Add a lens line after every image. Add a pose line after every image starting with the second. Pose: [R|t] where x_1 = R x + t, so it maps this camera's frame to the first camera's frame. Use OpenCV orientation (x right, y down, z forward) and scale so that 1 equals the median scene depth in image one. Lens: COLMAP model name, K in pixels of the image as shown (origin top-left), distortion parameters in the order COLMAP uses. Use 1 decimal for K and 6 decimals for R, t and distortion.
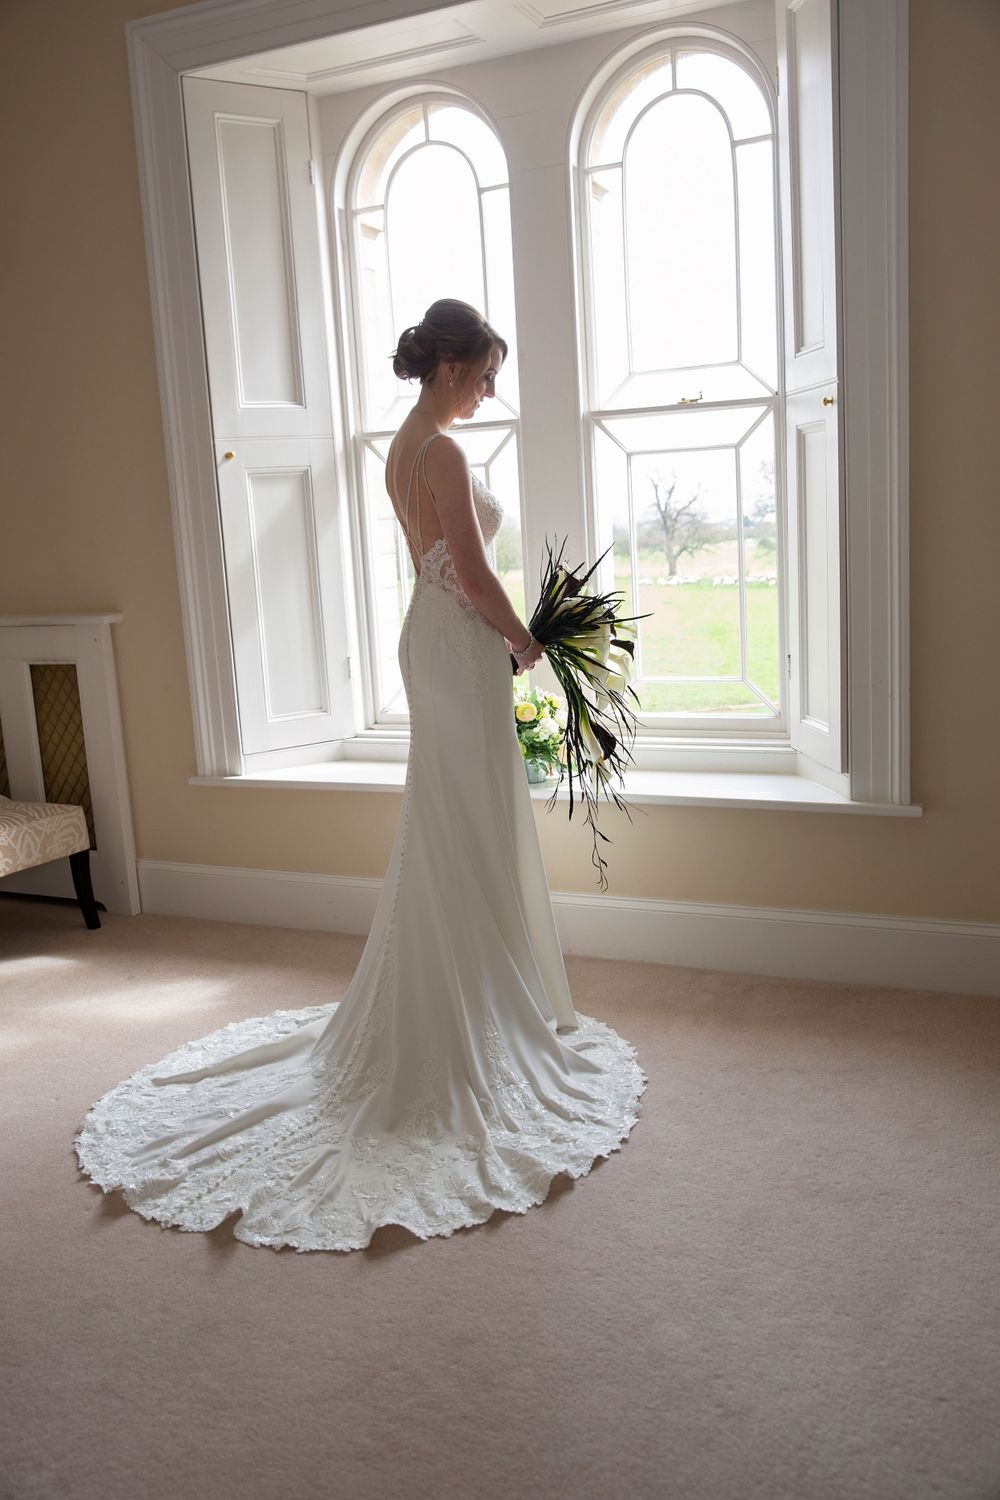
lens RADIAL K [[1320.5, 0, 500.0], [0, 1320.5, 750.0], [0, 0, 1]] dist [-0.000318, 0.001765]
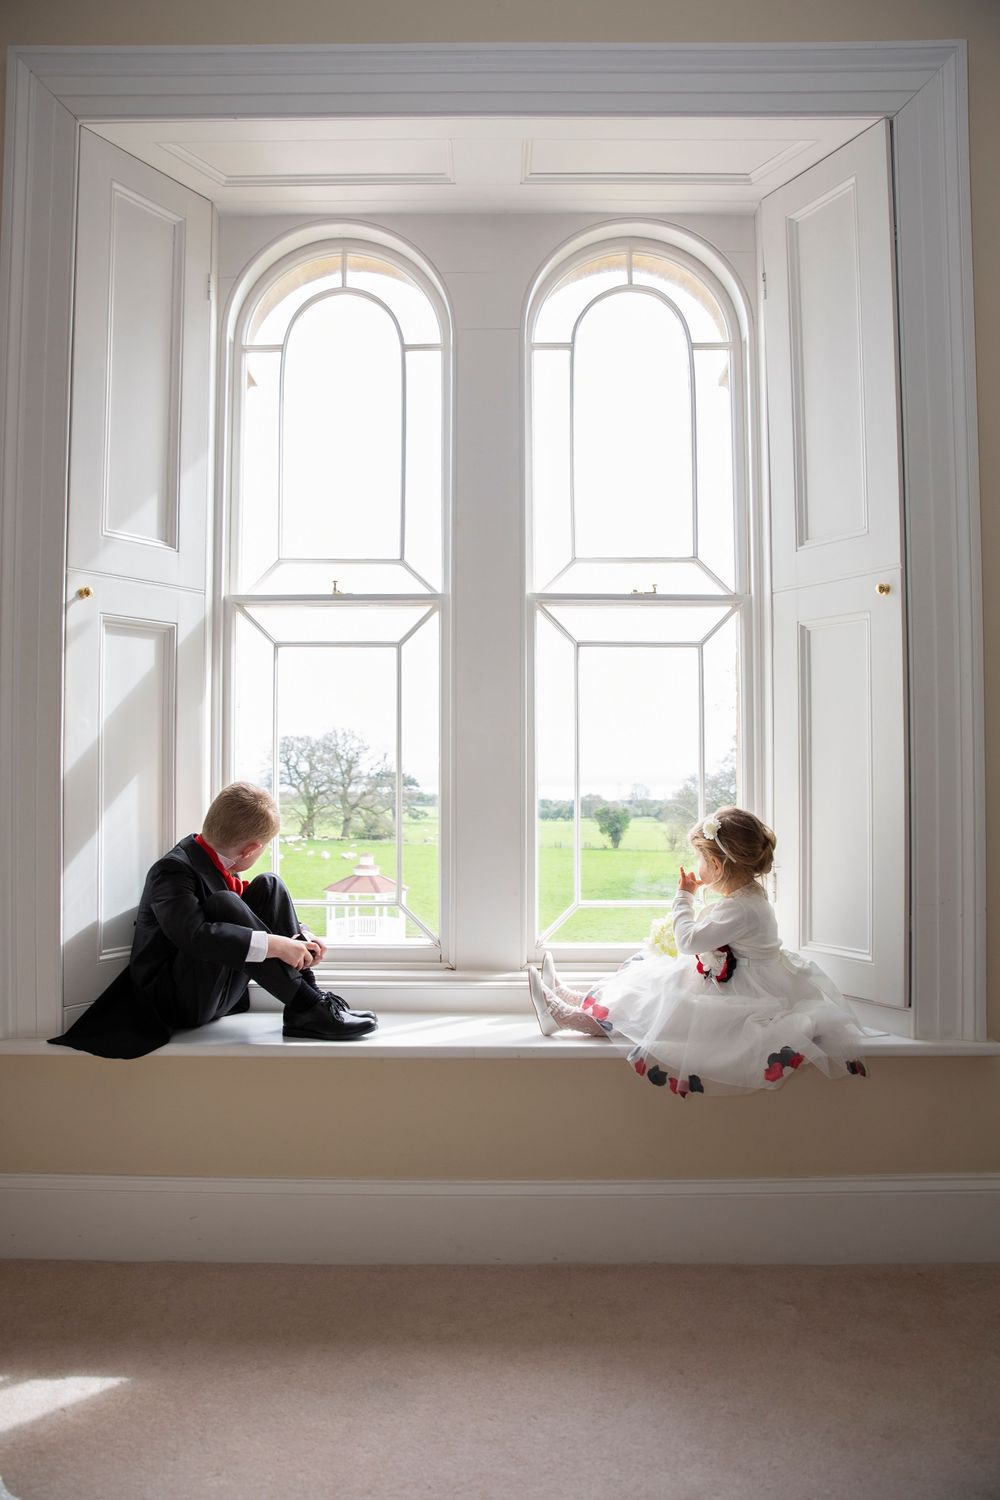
lens RADIAL K [[1028.2, 0, 500.0], [0, 1028.2, 750.0], [0, 0, 1]] dist [-0.083847, 0.041867]
pose [[0.906858, 0.064084, 0.416536, -0.229373], [0.025111, 0.978399, -0.205196, -0.015276], [-0.420688, 0.196543, 0.885659, 0.426276]]
